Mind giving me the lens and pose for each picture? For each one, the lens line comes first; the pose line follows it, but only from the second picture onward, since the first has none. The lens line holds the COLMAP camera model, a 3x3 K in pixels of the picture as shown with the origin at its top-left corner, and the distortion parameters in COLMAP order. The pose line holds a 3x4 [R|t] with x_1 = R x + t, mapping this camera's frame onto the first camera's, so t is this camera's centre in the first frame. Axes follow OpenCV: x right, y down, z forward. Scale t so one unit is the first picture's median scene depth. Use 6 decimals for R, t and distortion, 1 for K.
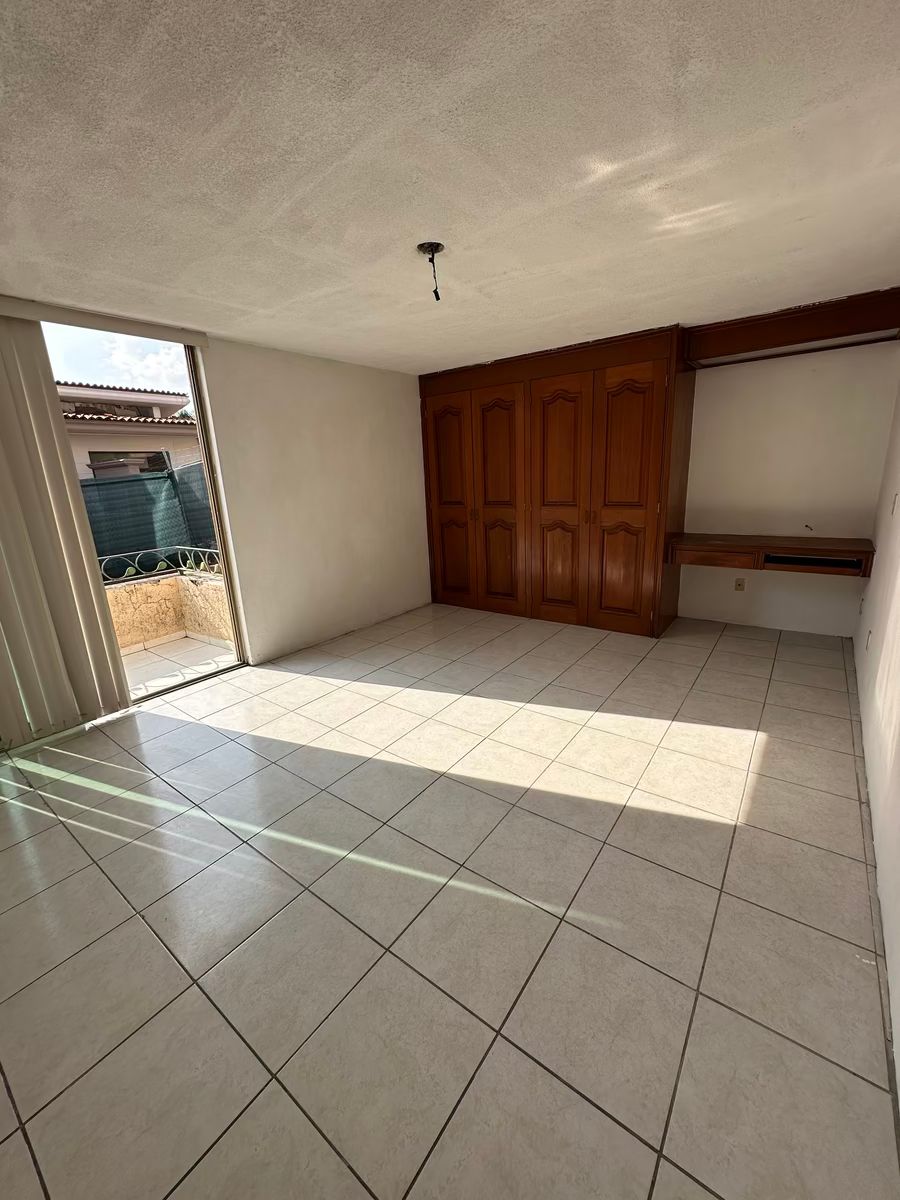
lens RADIAL K [[479.0, 0, 450.8], [0, 479.0, 599.6], [0, 0, 1]] dist [-0.003417, 0.000756]
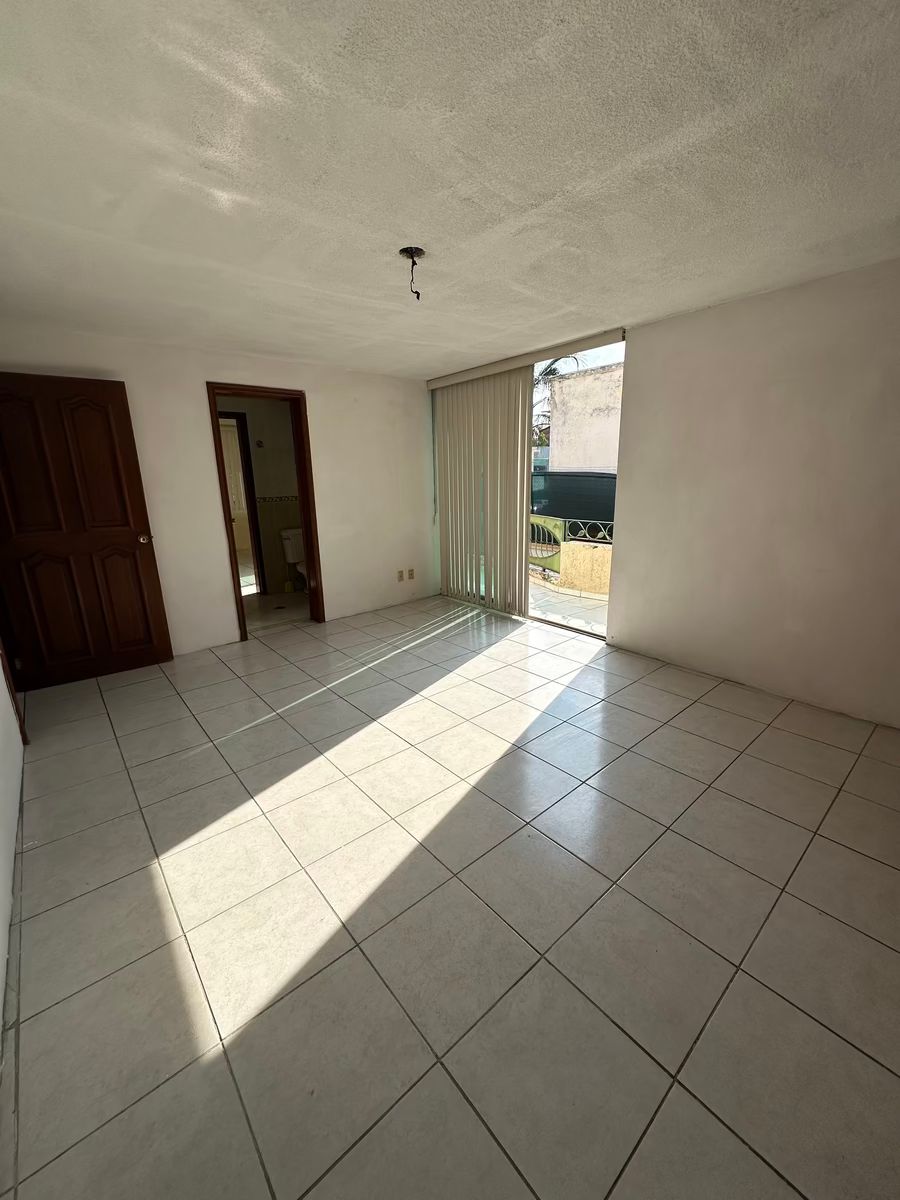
lens RADIAL K [[479.0, 0, 450.7], [0, 479.0, 601.0], [0, 0, 1]] dist [-0.003417, 0.000756]
pose [[-0.218678, 0.296189, -0.929759, 0.991991], [-0.219611, 0.913437, 0.342641, -0.376168], [0.950763, 0.279113, -0.134702, 1.269425]]
